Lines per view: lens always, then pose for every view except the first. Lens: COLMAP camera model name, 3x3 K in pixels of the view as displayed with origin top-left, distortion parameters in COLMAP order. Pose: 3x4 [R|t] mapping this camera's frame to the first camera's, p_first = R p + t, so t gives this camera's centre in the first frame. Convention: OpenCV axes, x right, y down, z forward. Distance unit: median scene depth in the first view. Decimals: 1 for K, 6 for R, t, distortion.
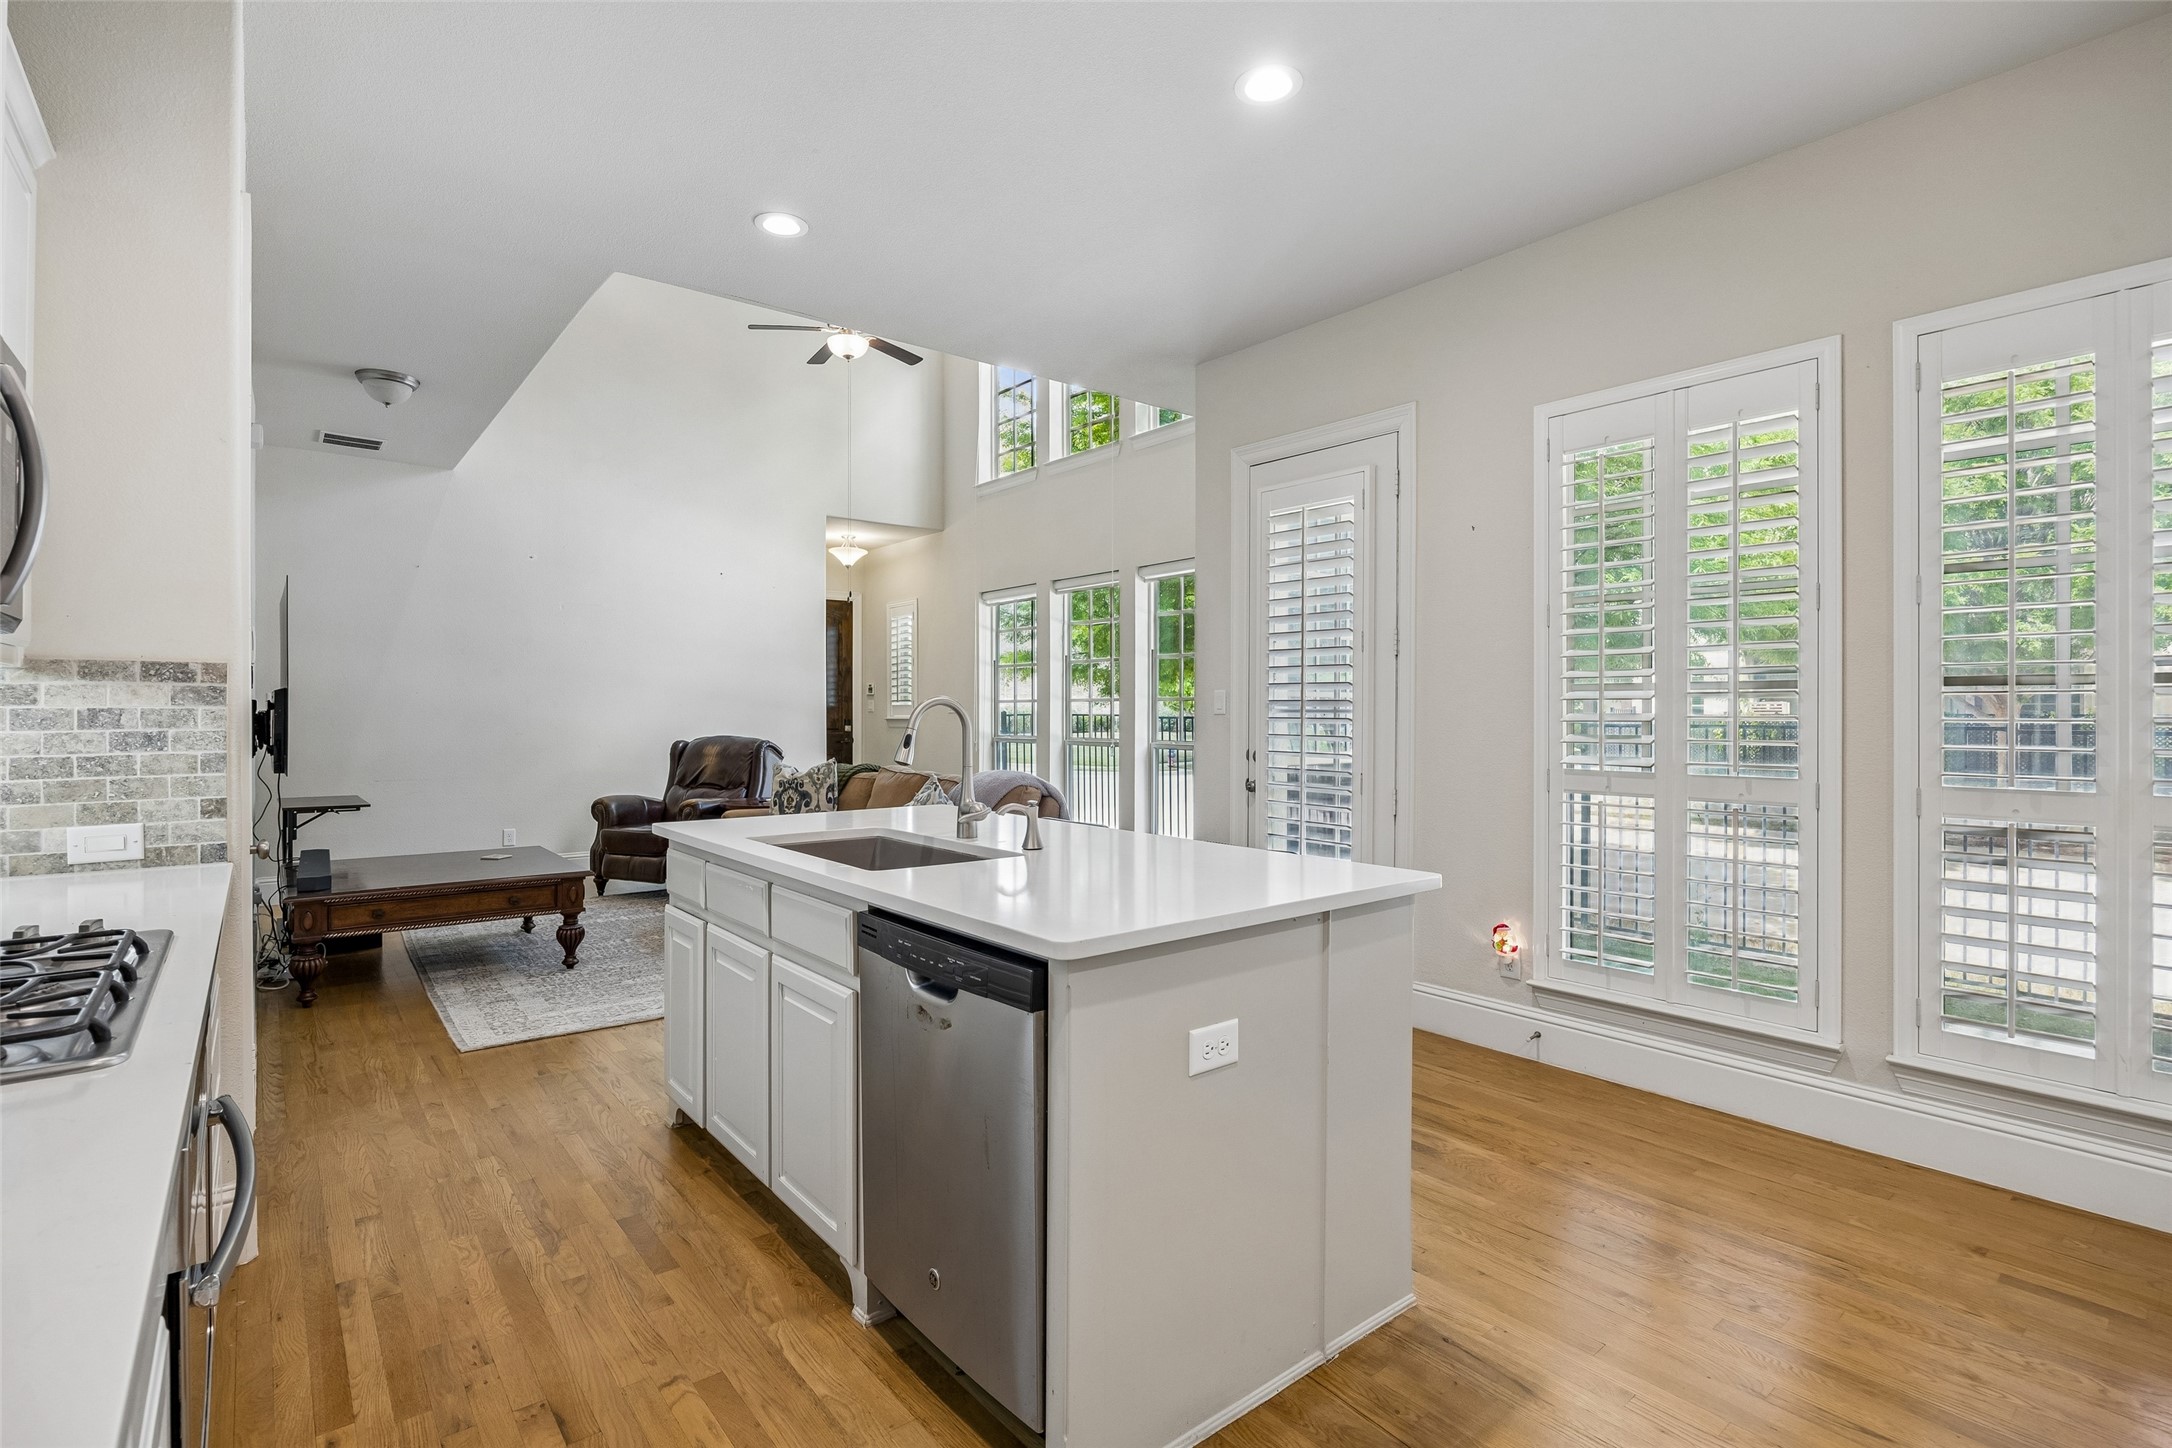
lens RADIAL K [[1016.5, 0, 1065.3], [0, 1016.5, 714.3], [0, 0, 1]] dist [-0.010428, -0.000483]
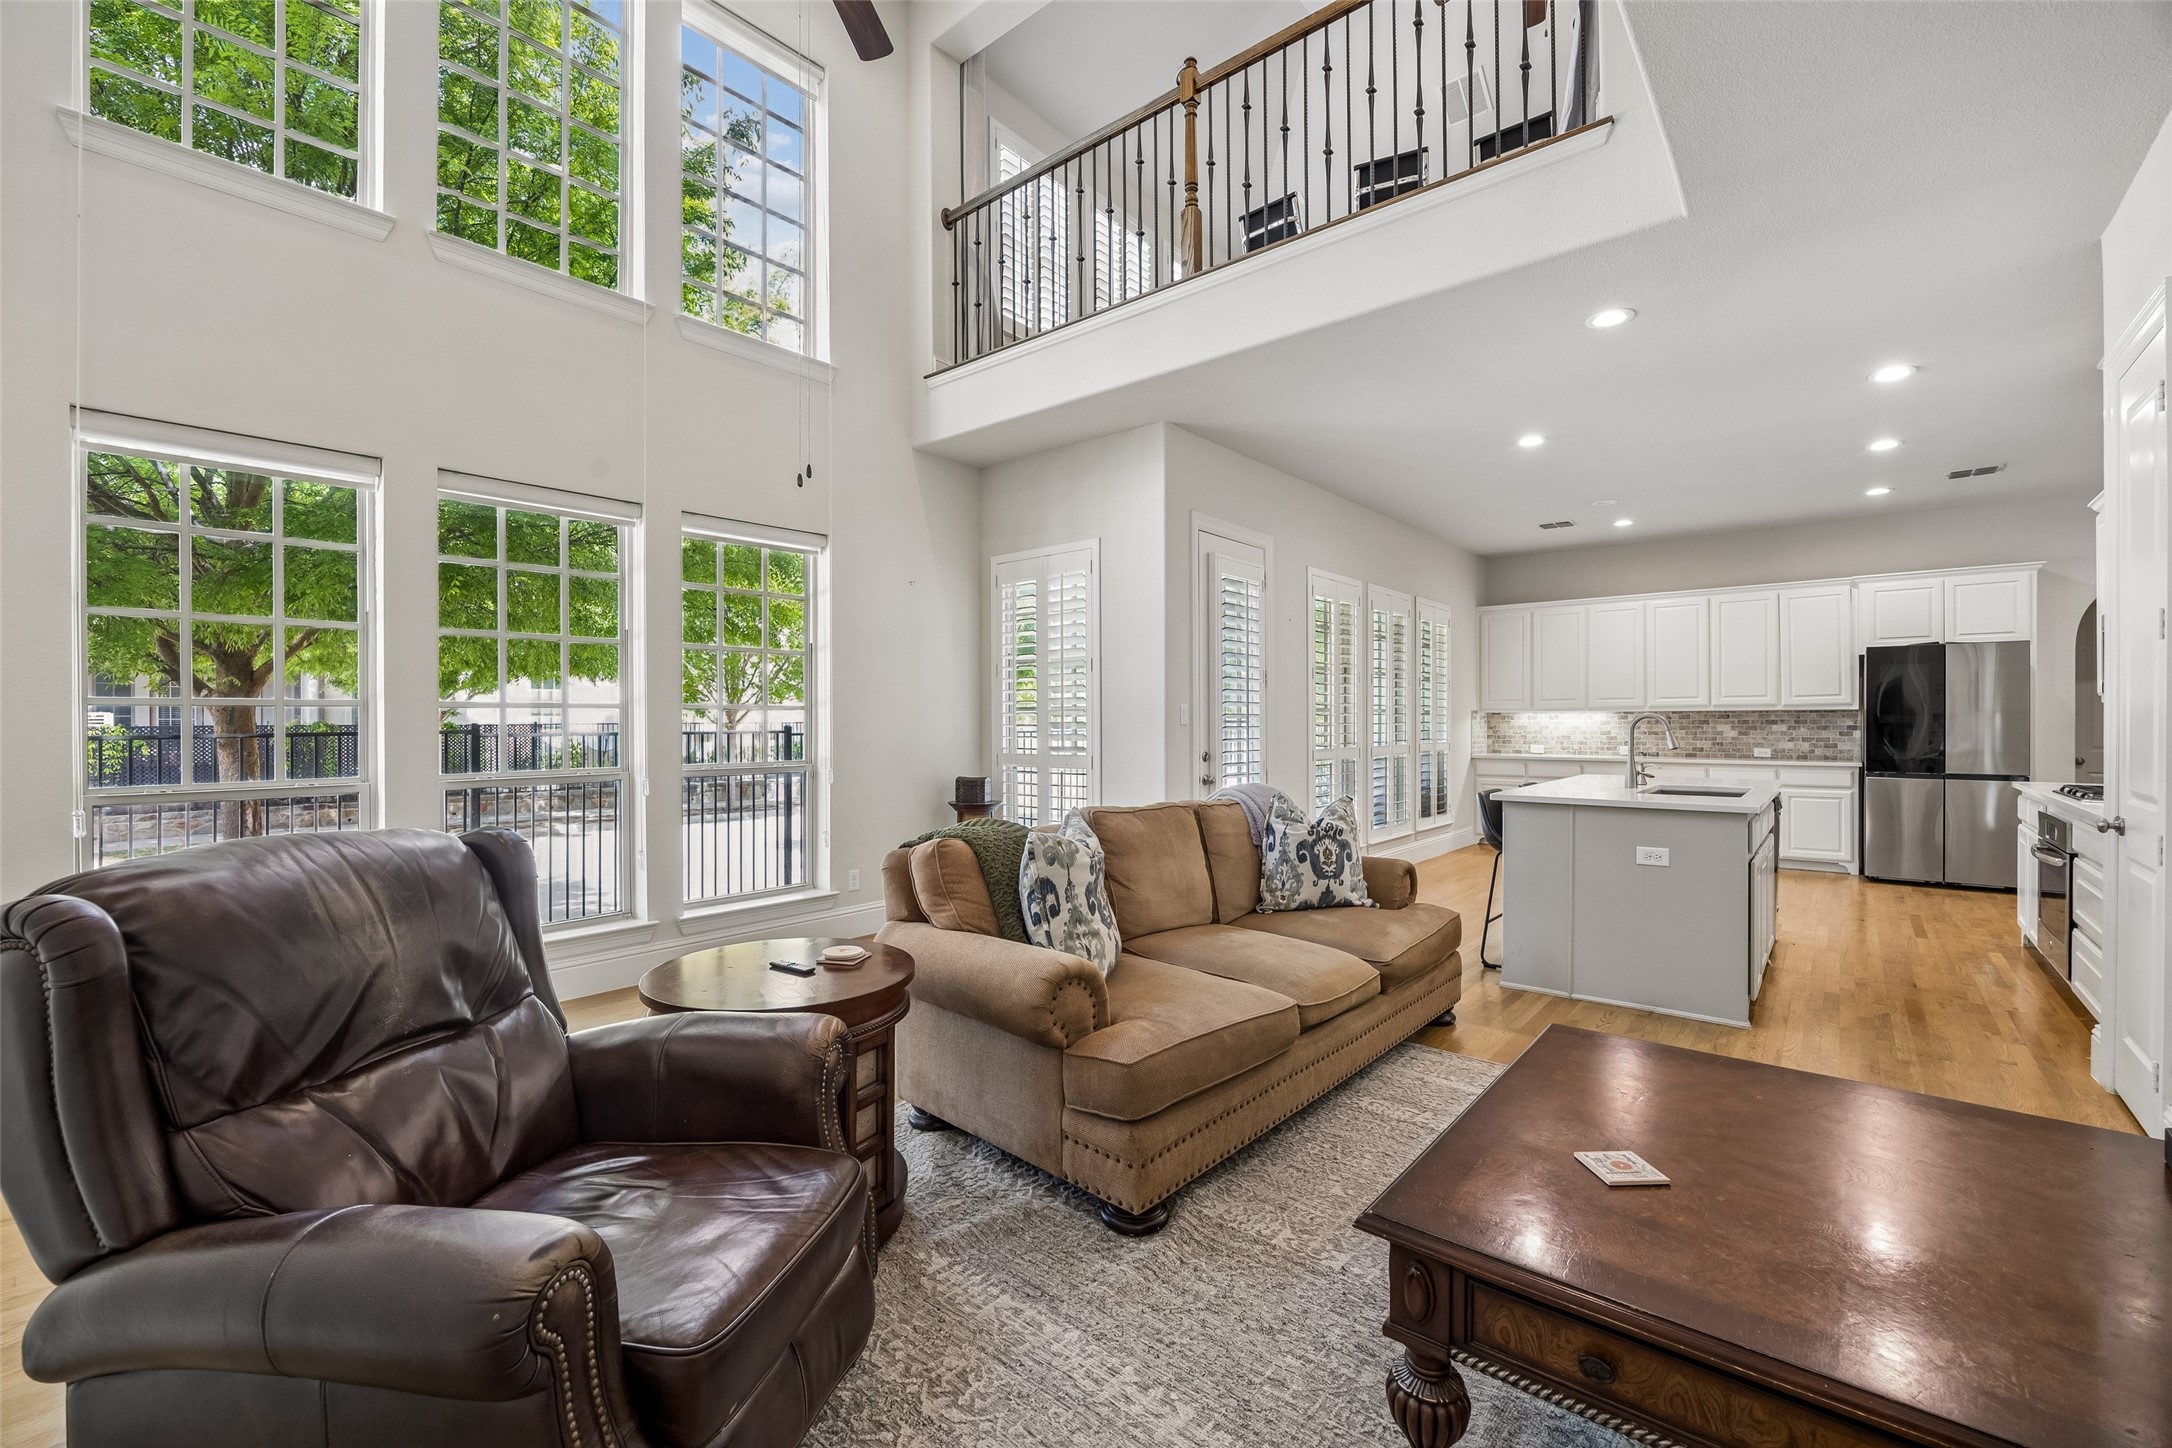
lens RADIAL K [[918.2, 0, 1067.8], [0, 918.2, 724.6], [0, 0, 1]] dist [-0.009464, -0.001418]
pose [[-0.190551, -0.004678, 0.981666, -0.825305], [0.006507, 0.999961, 0.006029, -0.007480], [-0.981656, 0.007536, -0.190513, 1.243968]]
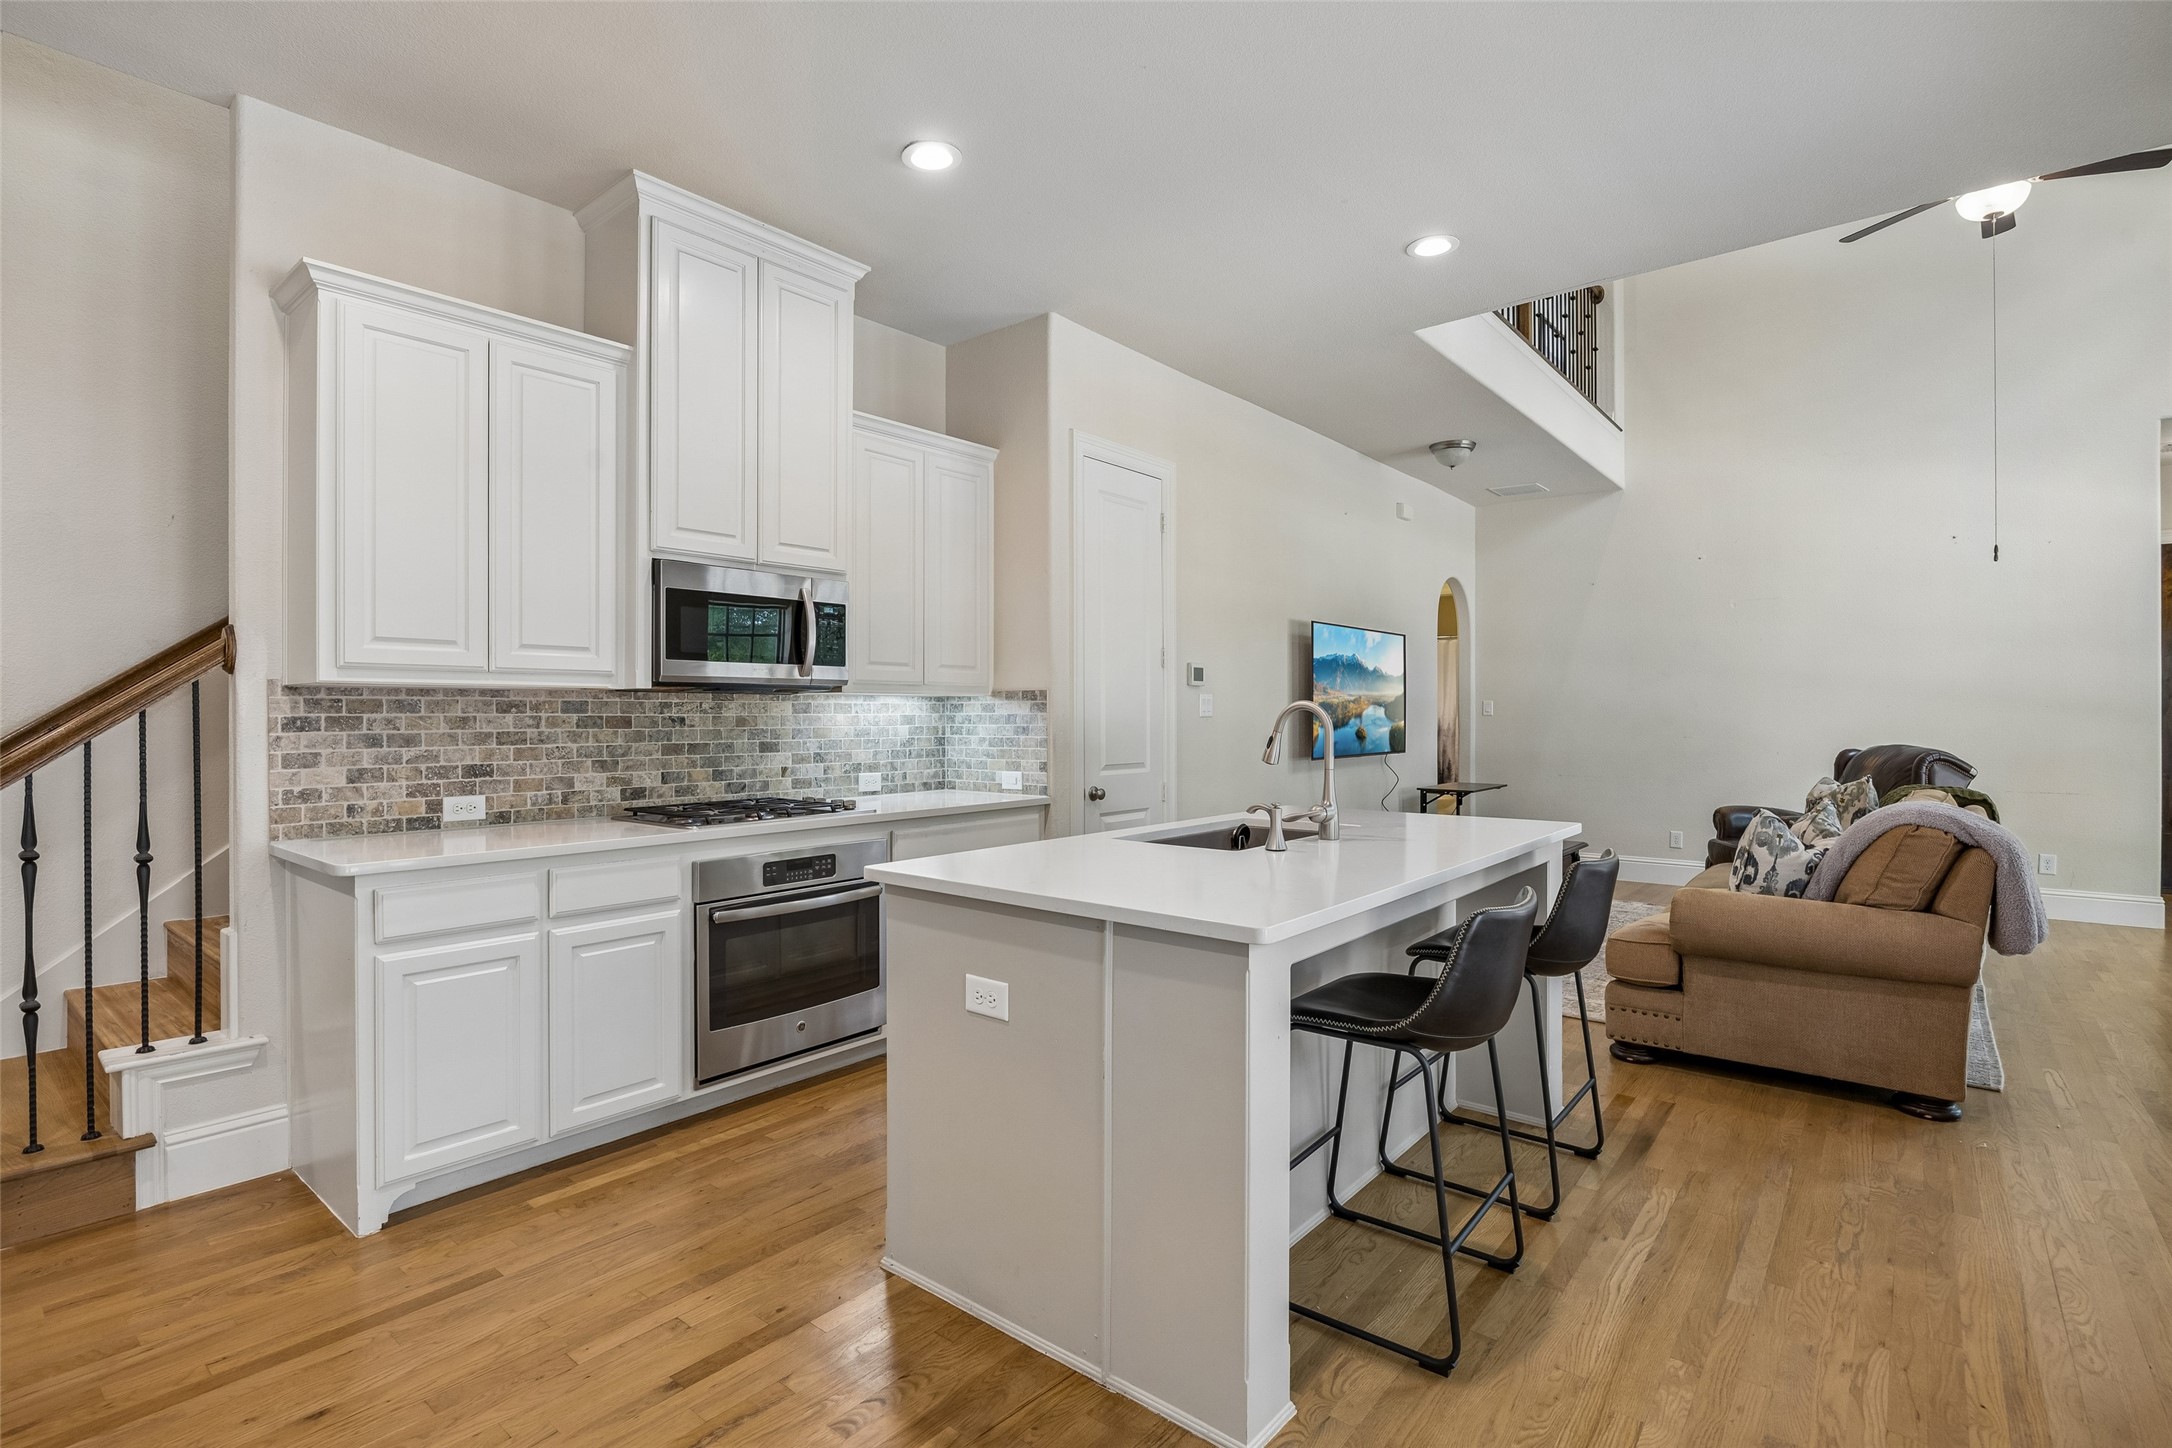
lens RADIAL K [[1016.5, 0, 1071.0], [0, 1016.5, 720.1], [0, 0, 1]] dist [-0.010428, -0.000483]
pose [[0.200892, 0.002244, -0.979611, 0.446872], [0.000002, 0.999997, 0.002292, 0.000521], [0.979613, -0.000462, 0.200892, 0.289524]]
